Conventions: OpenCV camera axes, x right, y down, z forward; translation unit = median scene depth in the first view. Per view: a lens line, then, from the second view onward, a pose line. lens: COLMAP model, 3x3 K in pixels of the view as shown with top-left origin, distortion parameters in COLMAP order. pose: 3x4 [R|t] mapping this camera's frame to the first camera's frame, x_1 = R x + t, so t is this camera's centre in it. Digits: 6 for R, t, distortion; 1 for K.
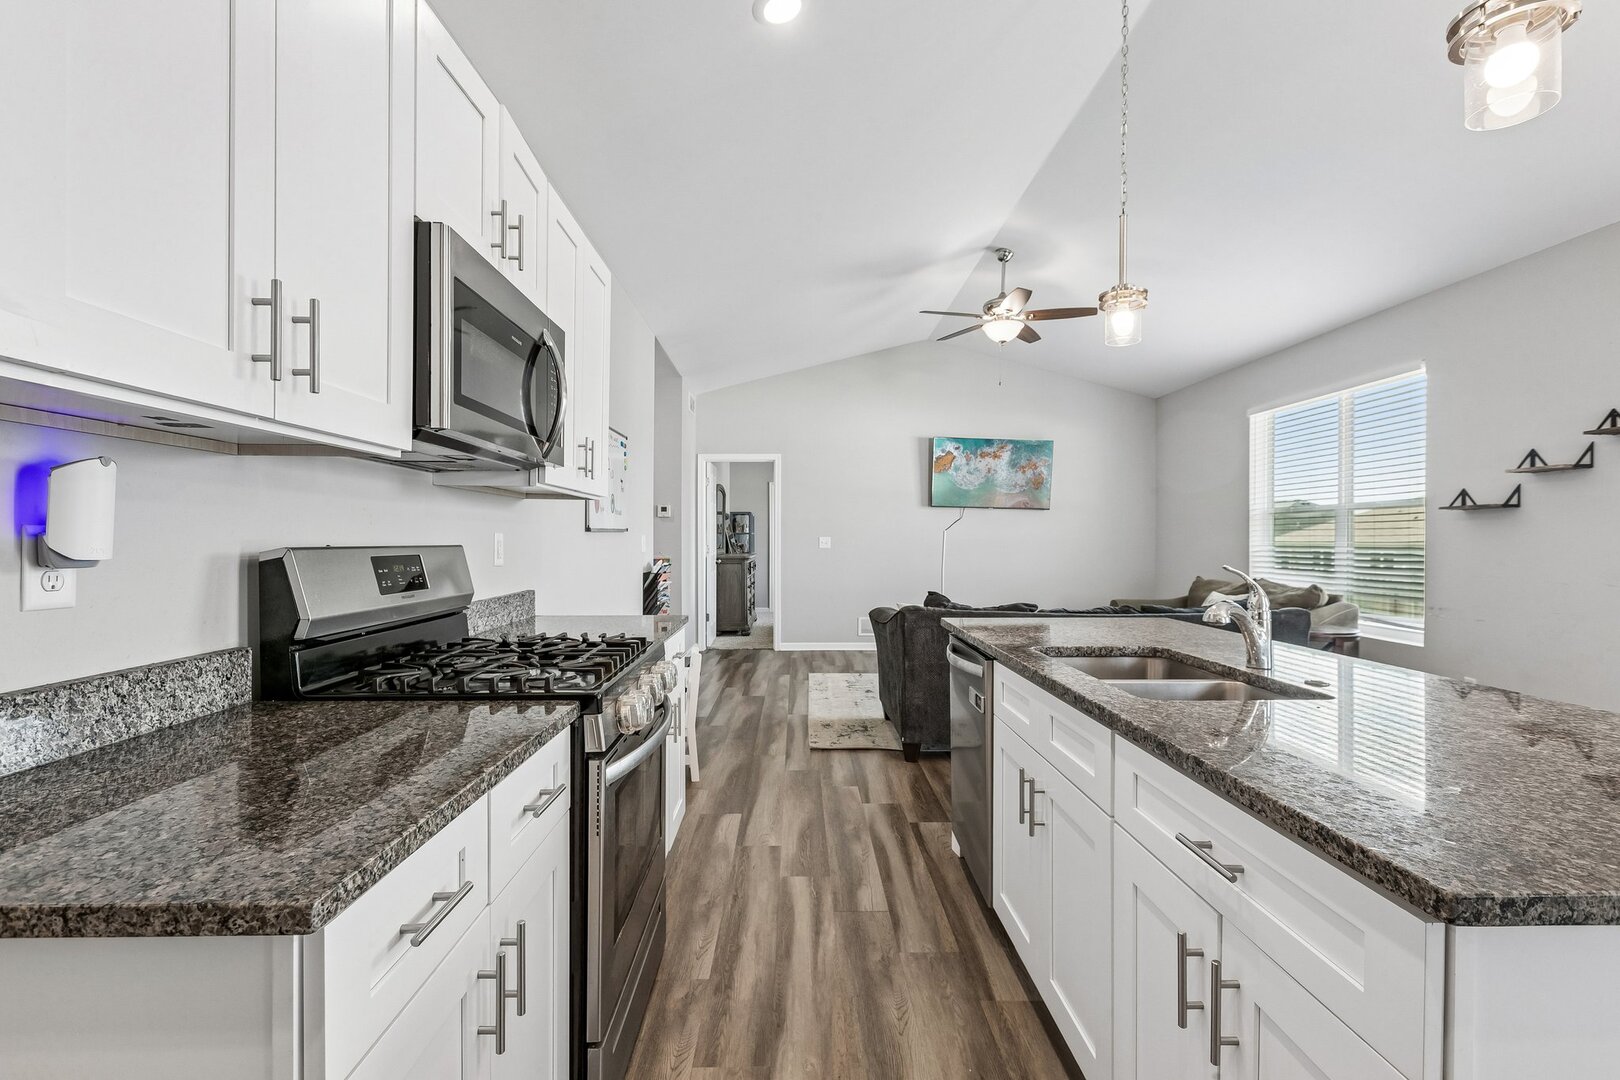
lens RADIAL K [[729.8, 0, 810.0], [0, 729.8, 540.0], [0, 0, 1]] dist [0.000591, 0.000216]
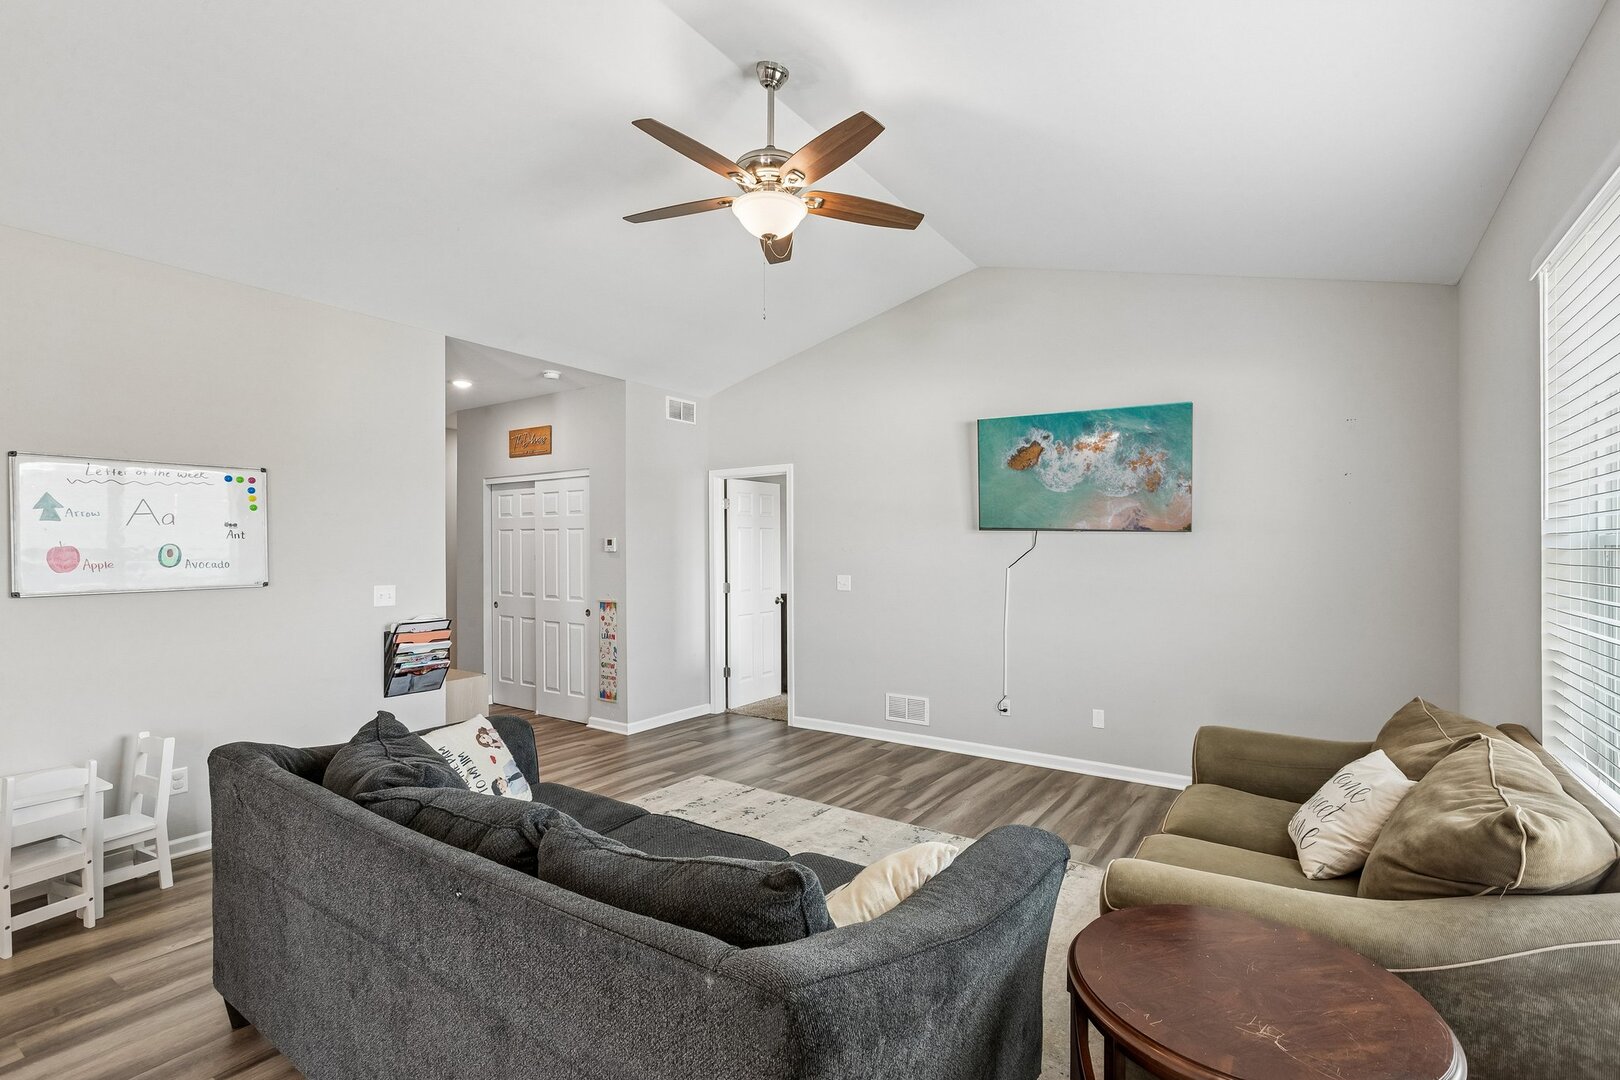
lens RADIAL K [[729.8, 0, 810.0], [0, 729.8, 540.0], [0, 0, 1]] dist [0.000591, 0.000216]
pose [[0.820392, -0.009088, -0.571729, 0.417279], [0.002254, 0.999917, -0.012661, -0.030959], [0.571797, 0.009099, 0.820345, 0.413436]]
